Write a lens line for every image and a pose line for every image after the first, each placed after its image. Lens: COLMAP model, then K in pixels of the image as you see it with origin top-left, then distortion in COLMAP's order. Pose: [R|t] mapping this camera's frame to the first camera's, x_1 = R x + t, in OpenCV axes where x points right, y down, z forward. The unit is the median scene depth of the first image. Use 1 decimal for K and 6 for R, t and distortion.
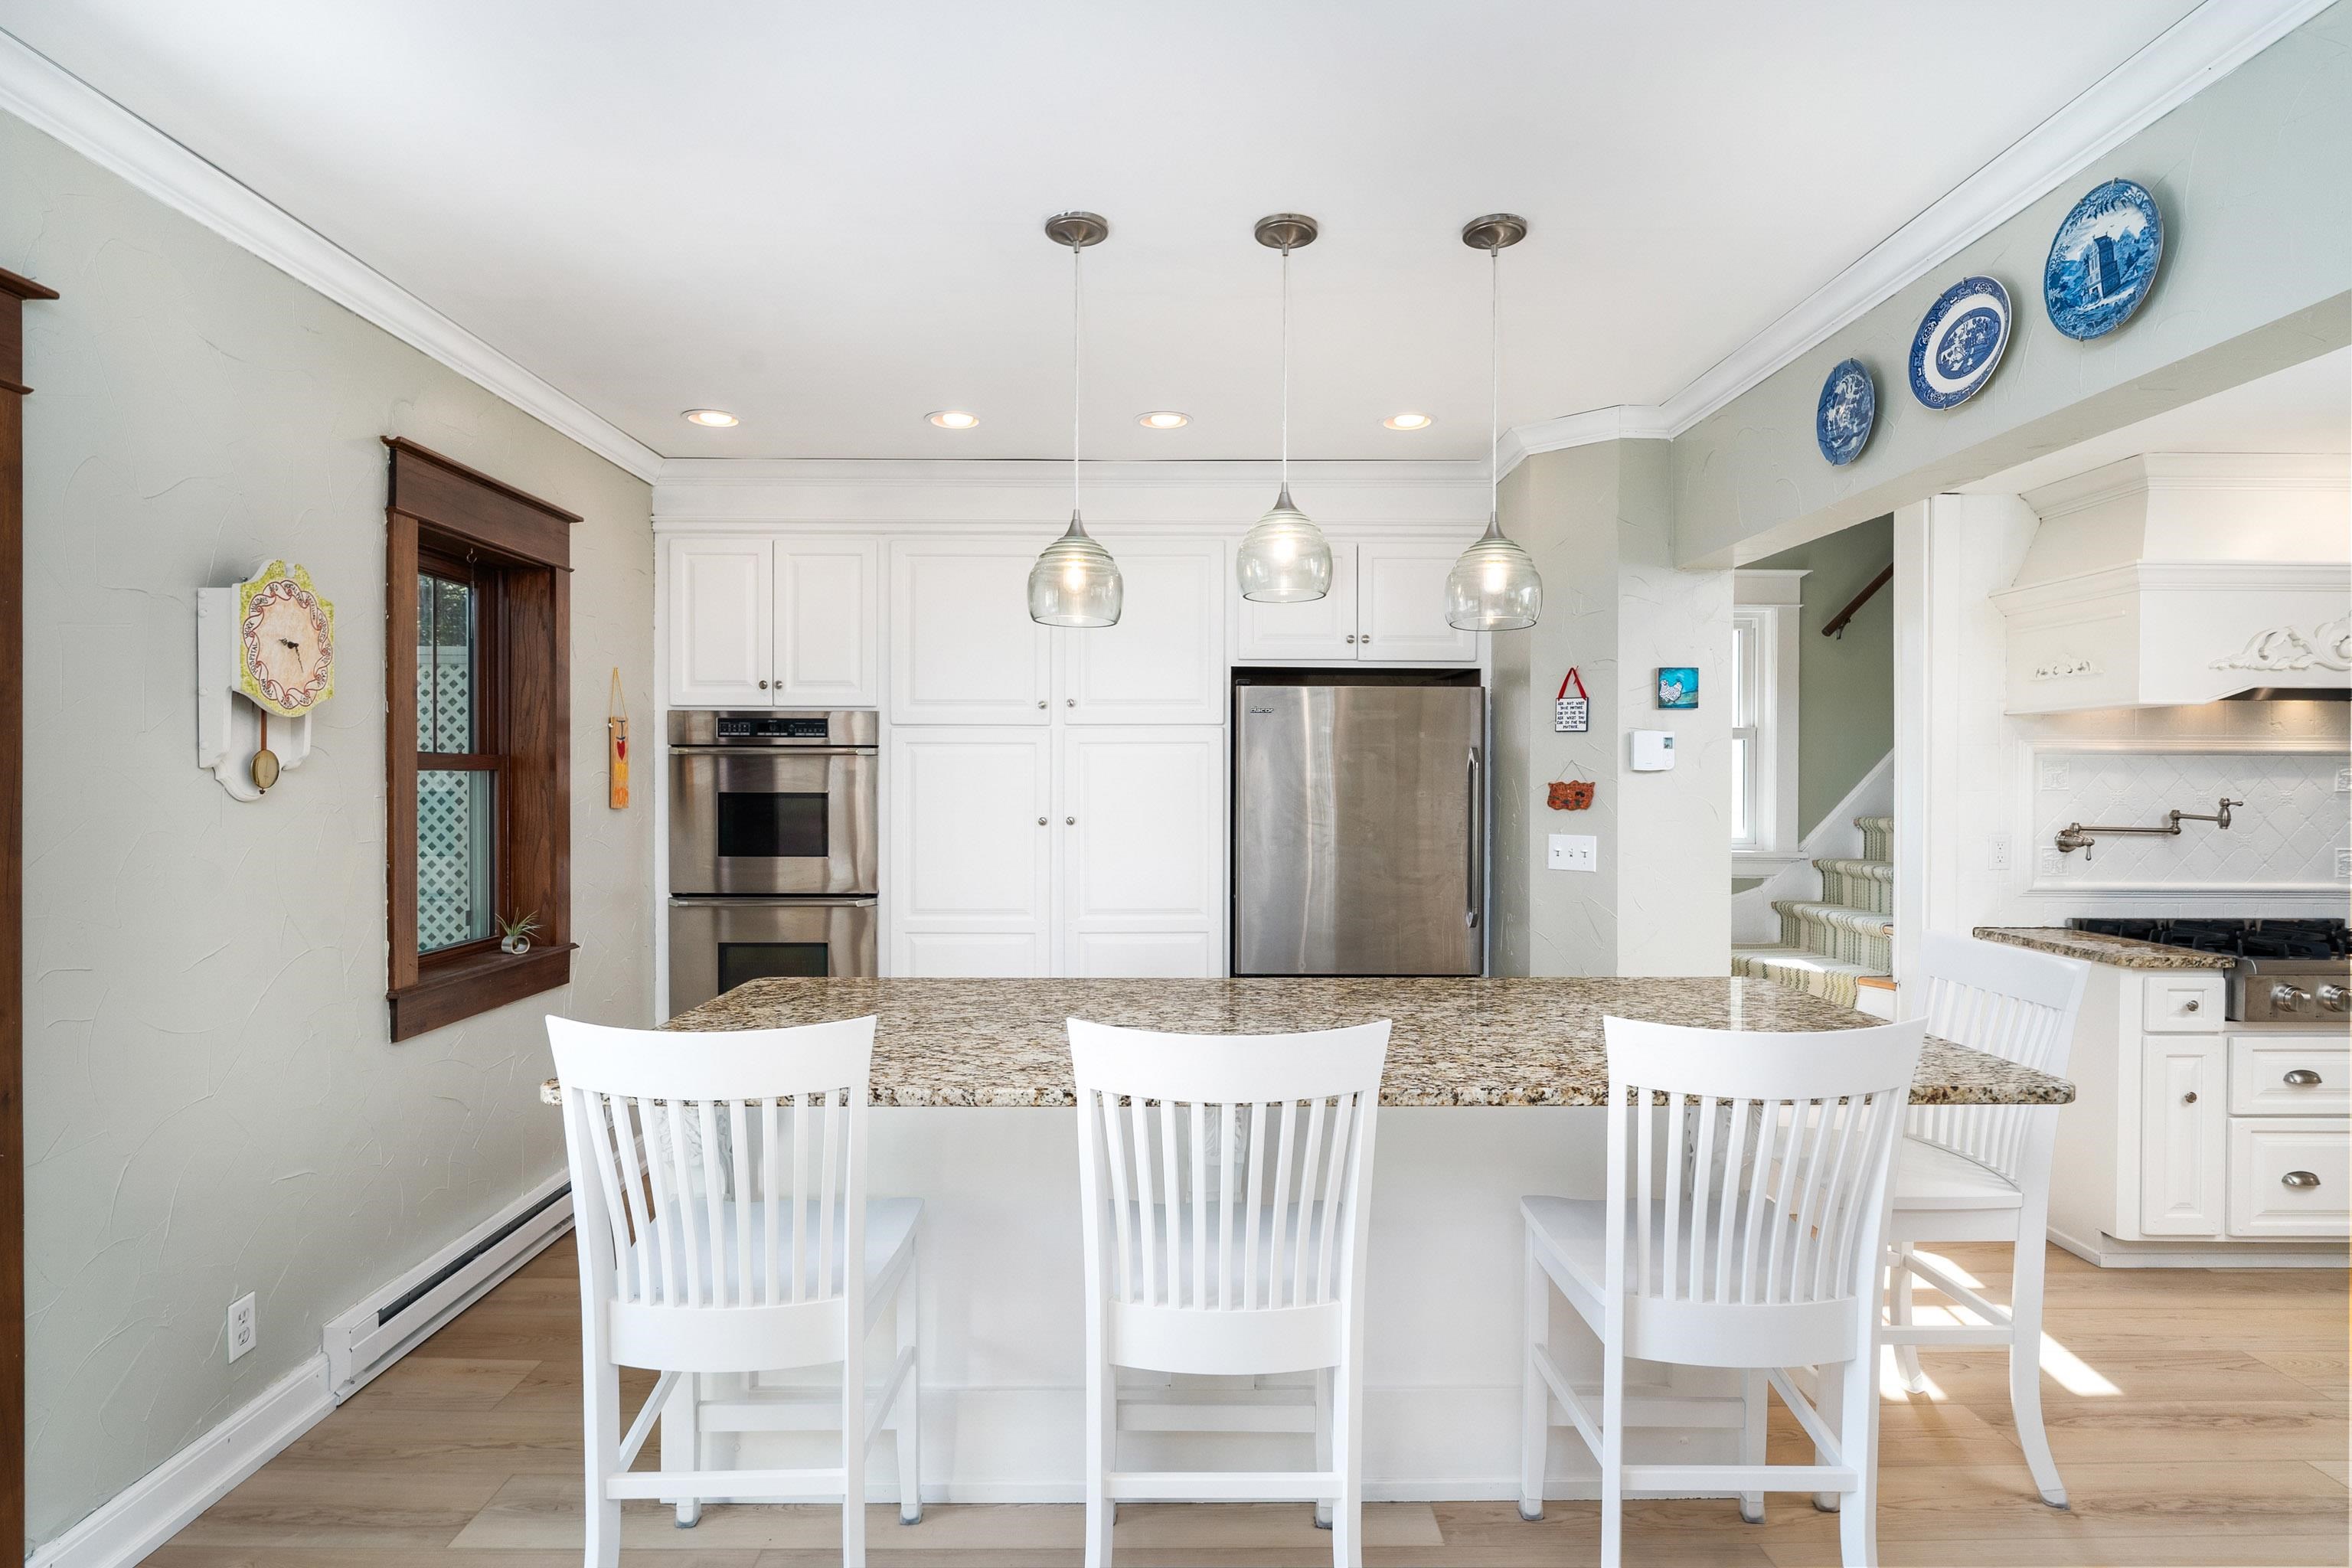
lens RADIAL K [[1202.6, 0, 1177.1], [0, 1202.6, 784.2], [0, 0, 1]] dist [-0.002684, 0.001294]
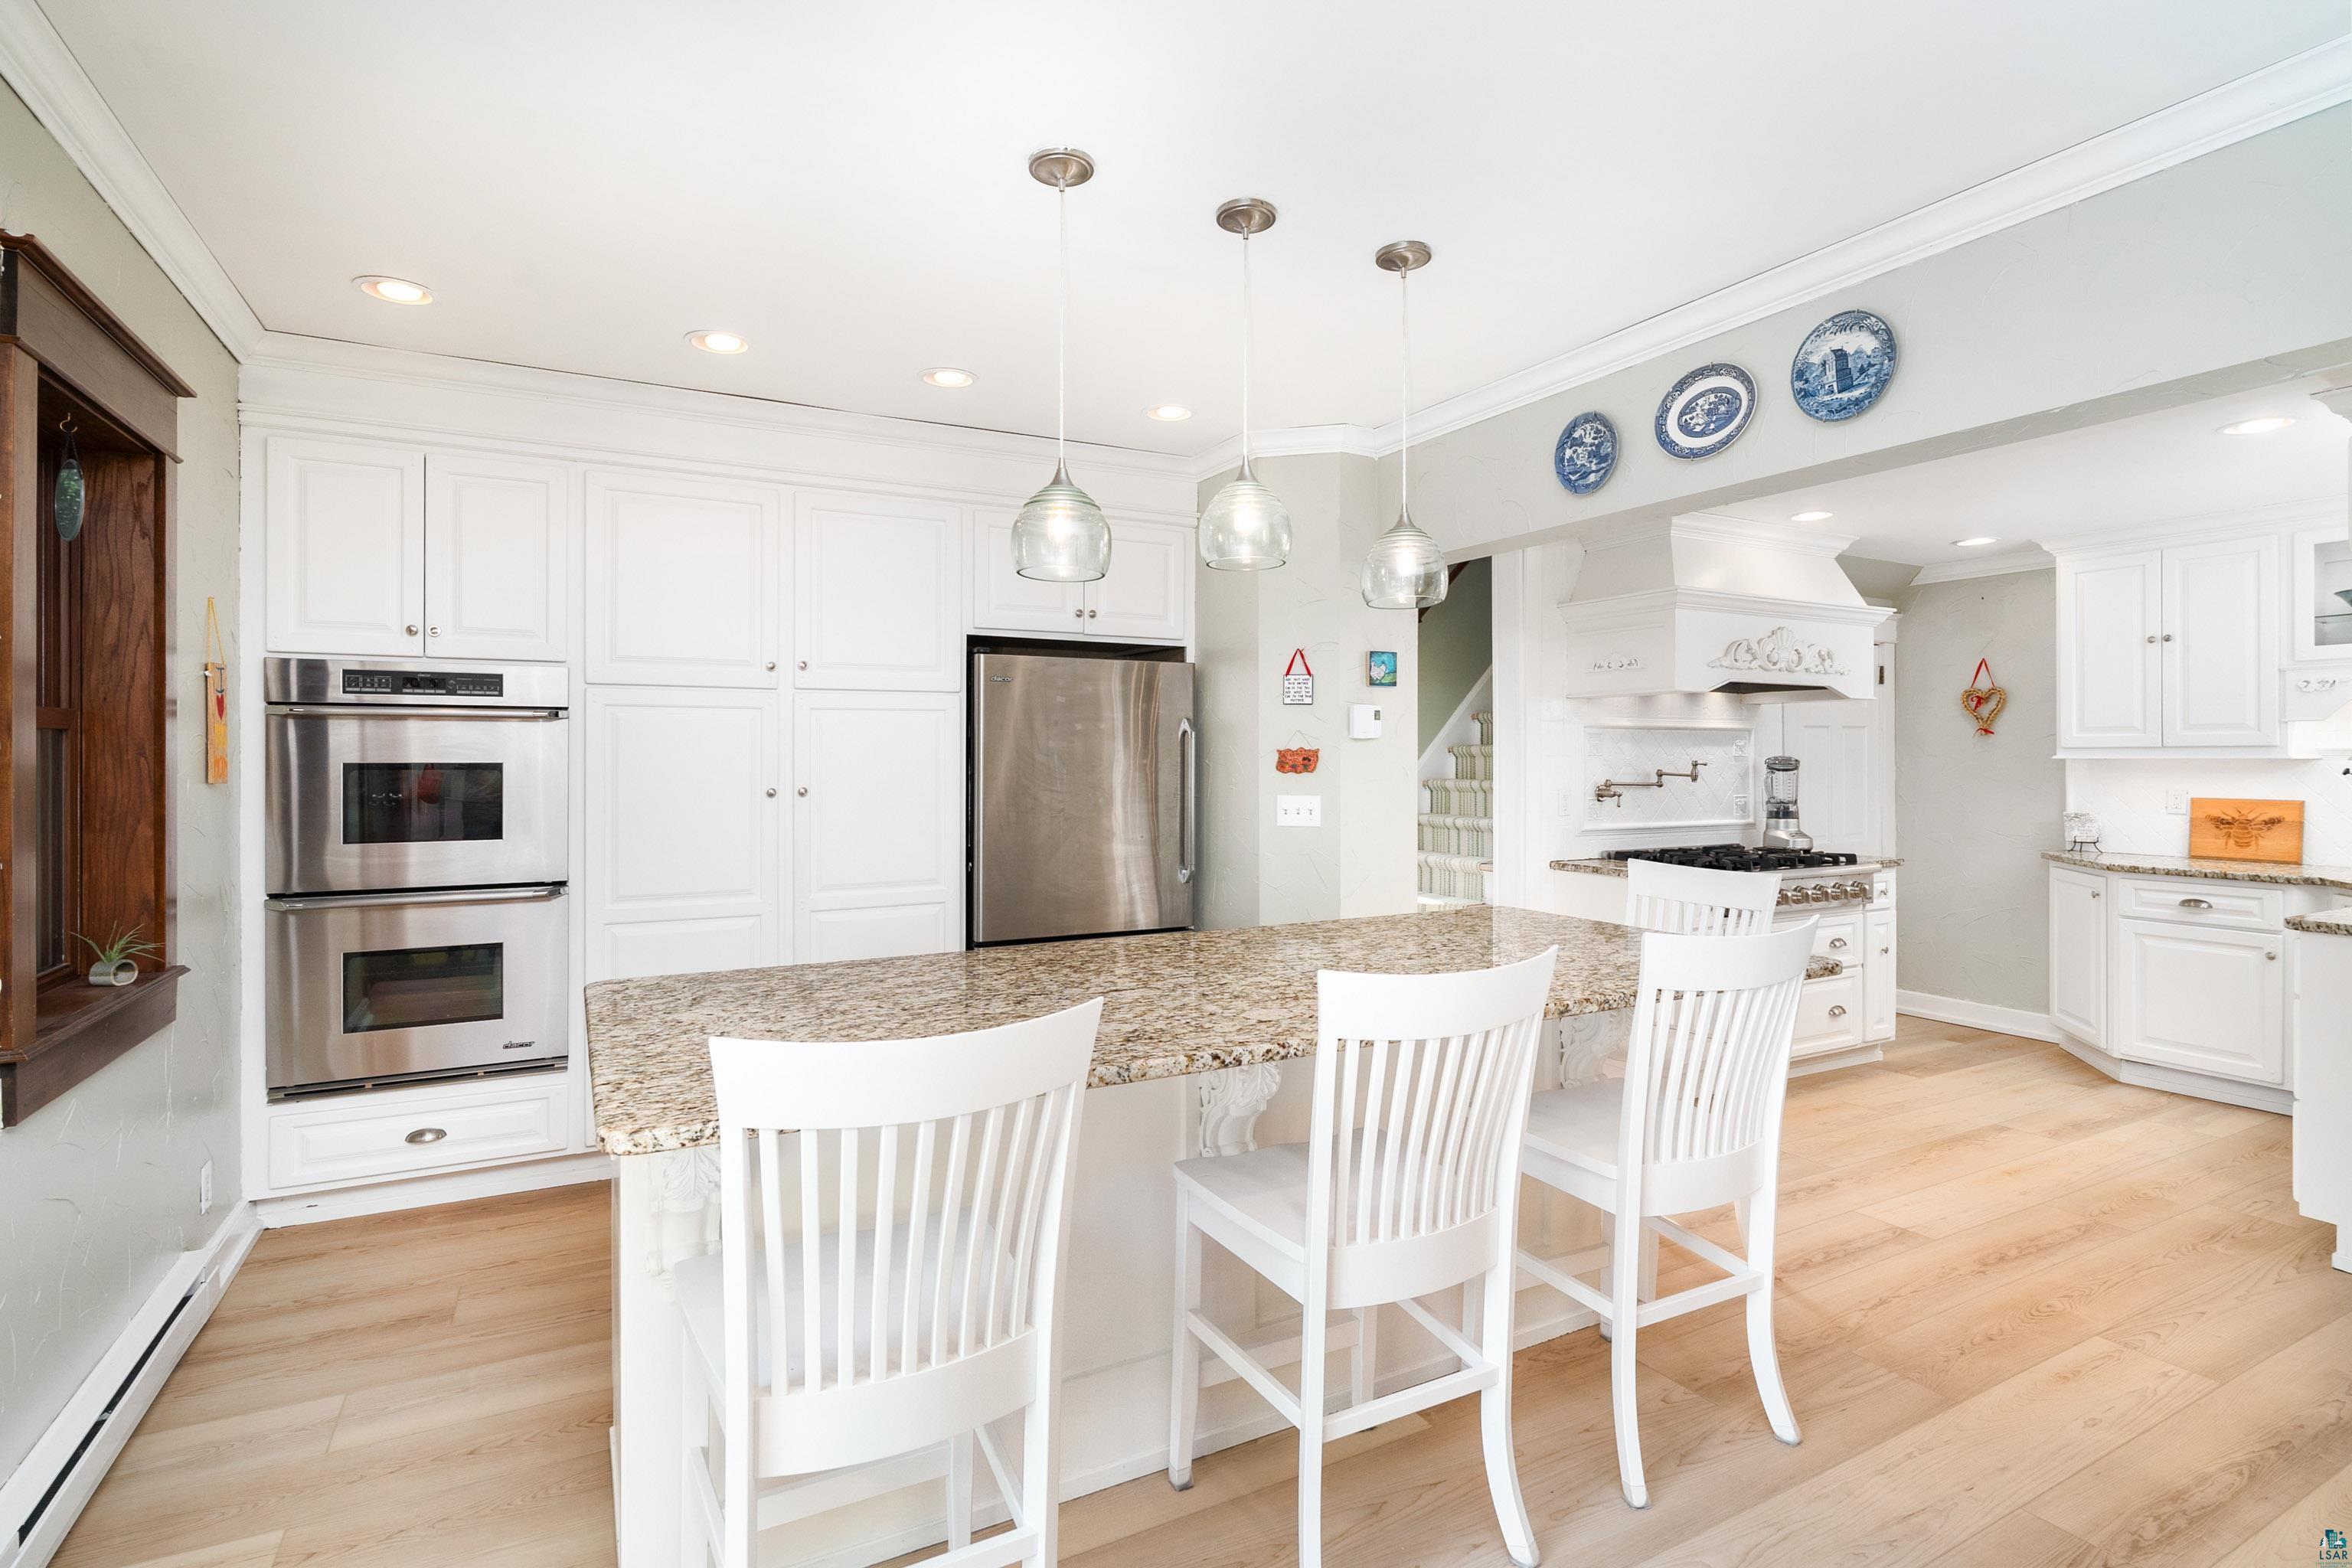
lens RADIAL K [[1137.4, 0, 1173.4], [0, 1137.4, 751.1], [0, 0, 1]] dist [-0.008611, 0.003411]
pose [[0.888913, -0.000418, 0.458076, -0.278562], [0.005013, 0.999949, -0.008816, 0.009663], [-0.458049, 0.010133, 0.888869, 0.101806]]
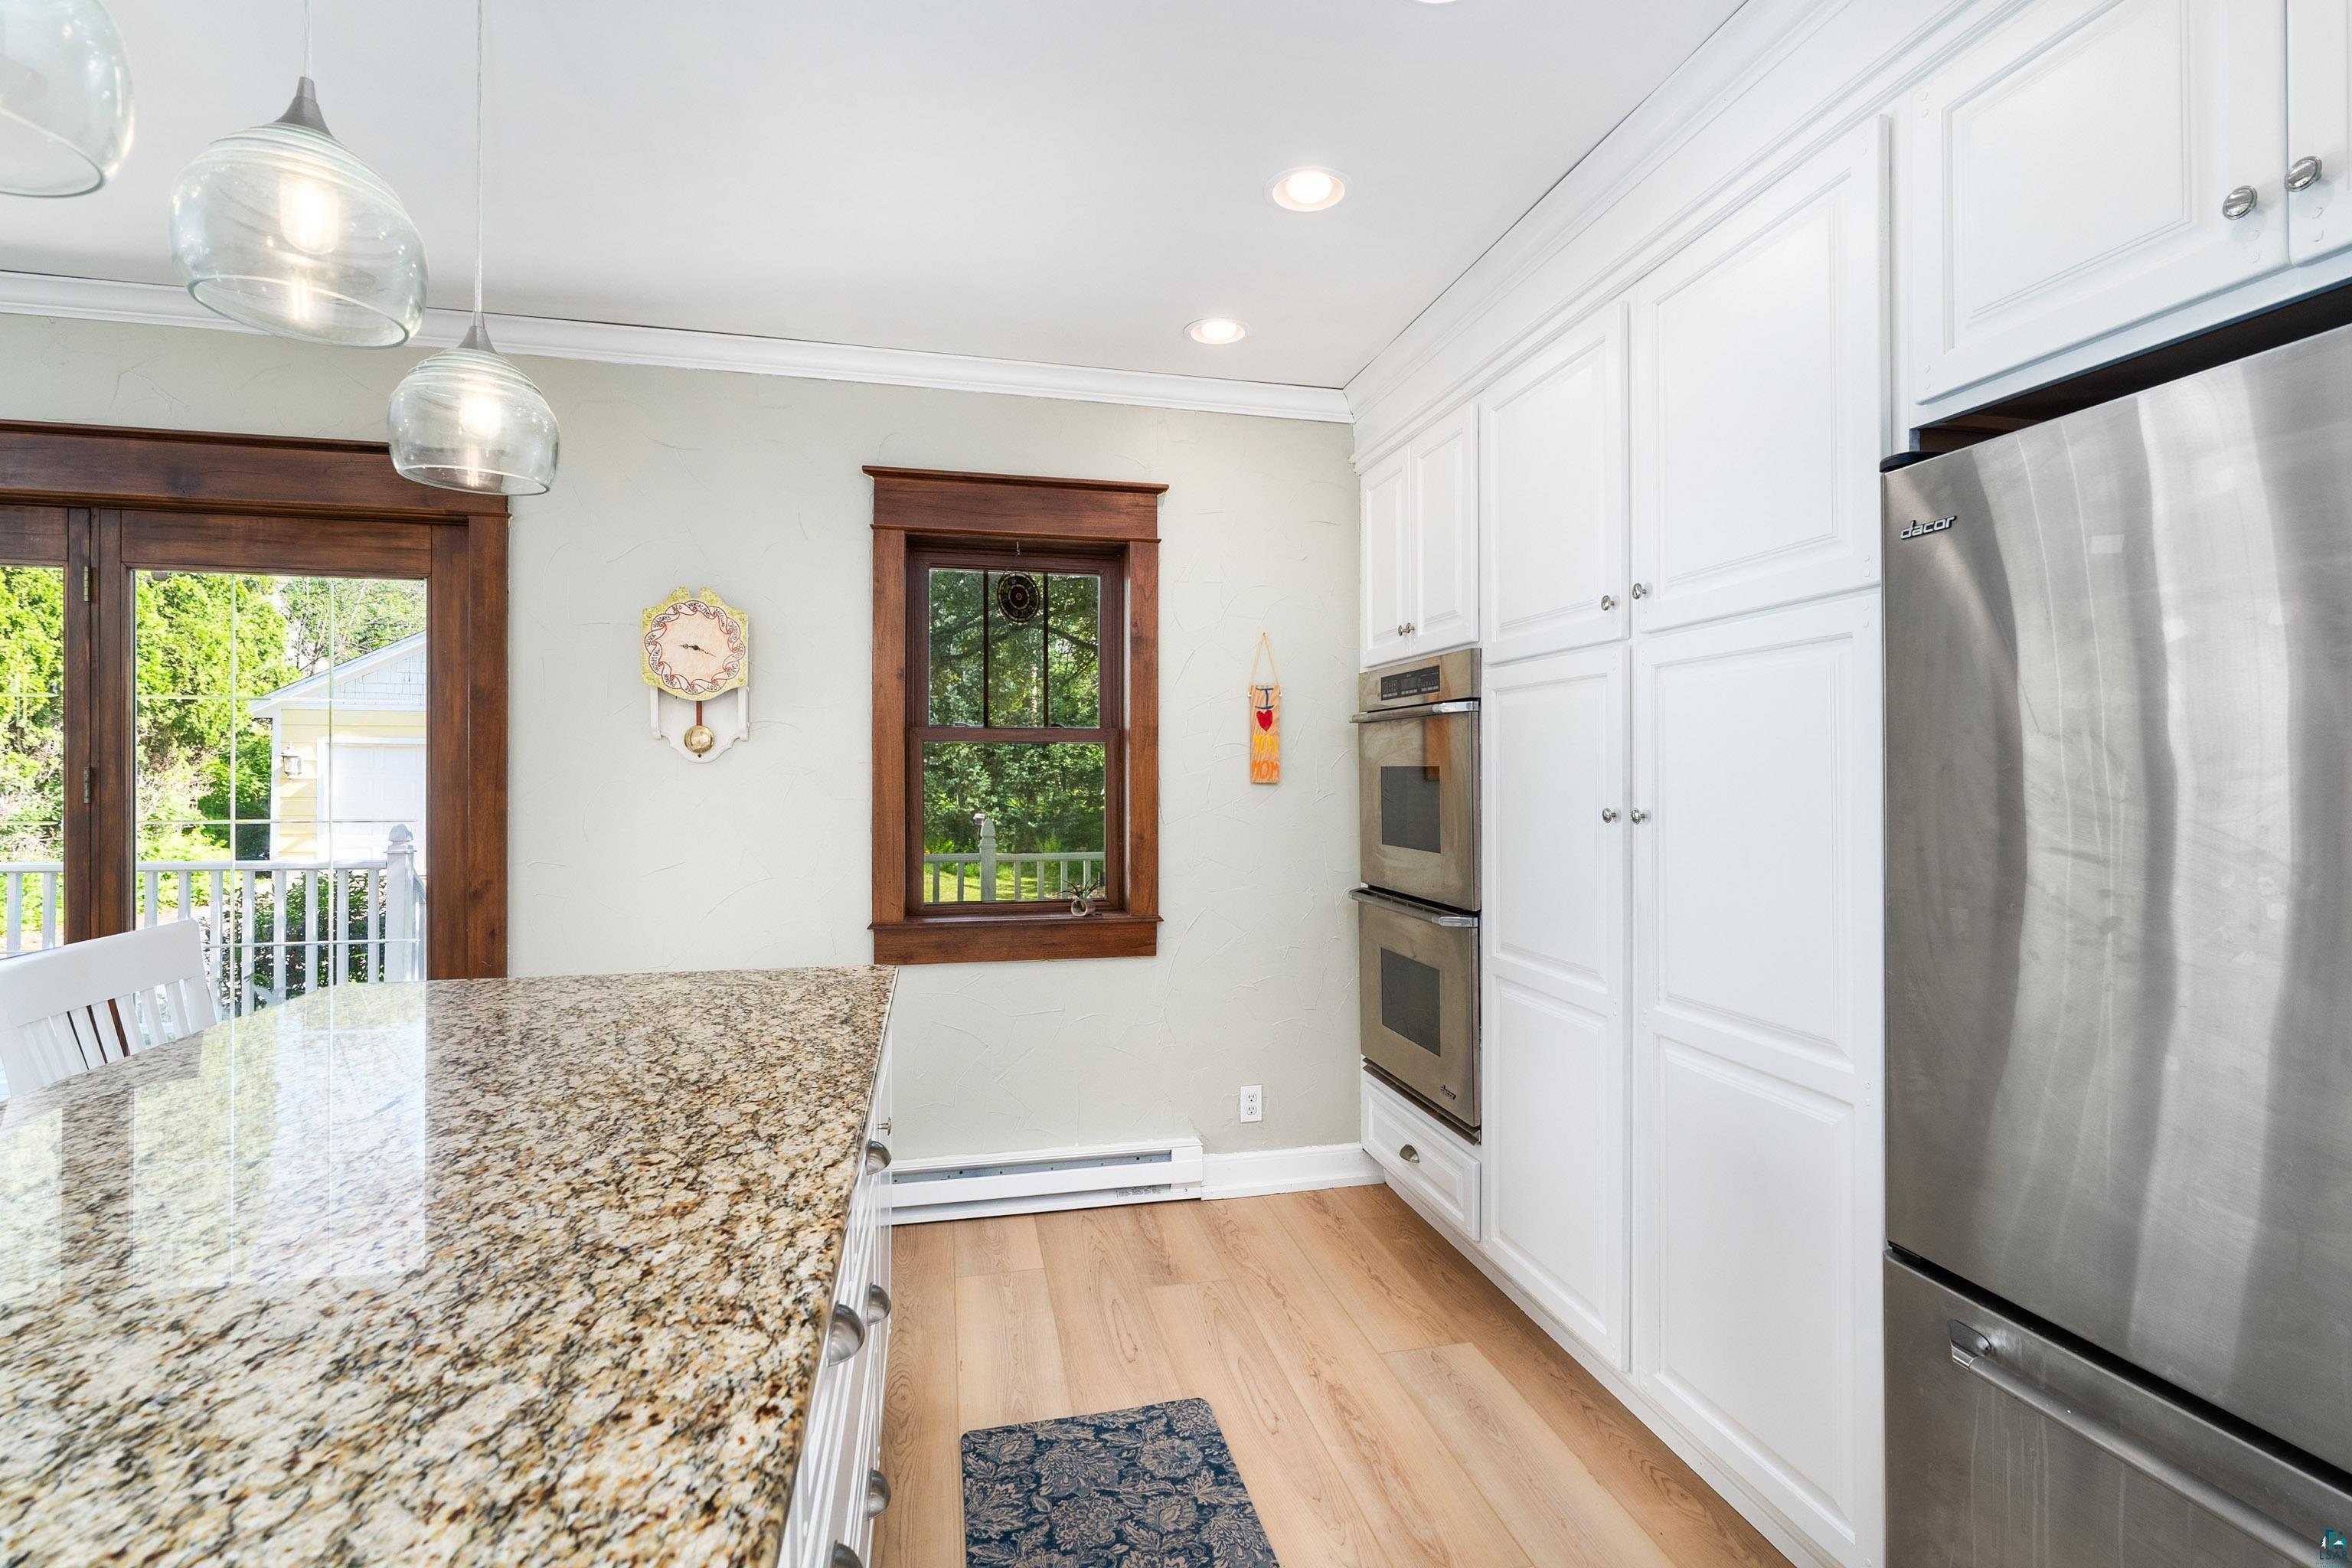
lens RADIAL K [[1077.8, 0, 1243.6], [0, 1077.8, 771.6], [0, 0, 1]] dist [-0.014410, 0.004955]
pose [[0.227154, -0.003235, -0.973853, 0.381780], [-0.006769, 0.999965, -0.004901, 0.017182], [0.973835, 0.007706, 0.227125, 0.865110]]
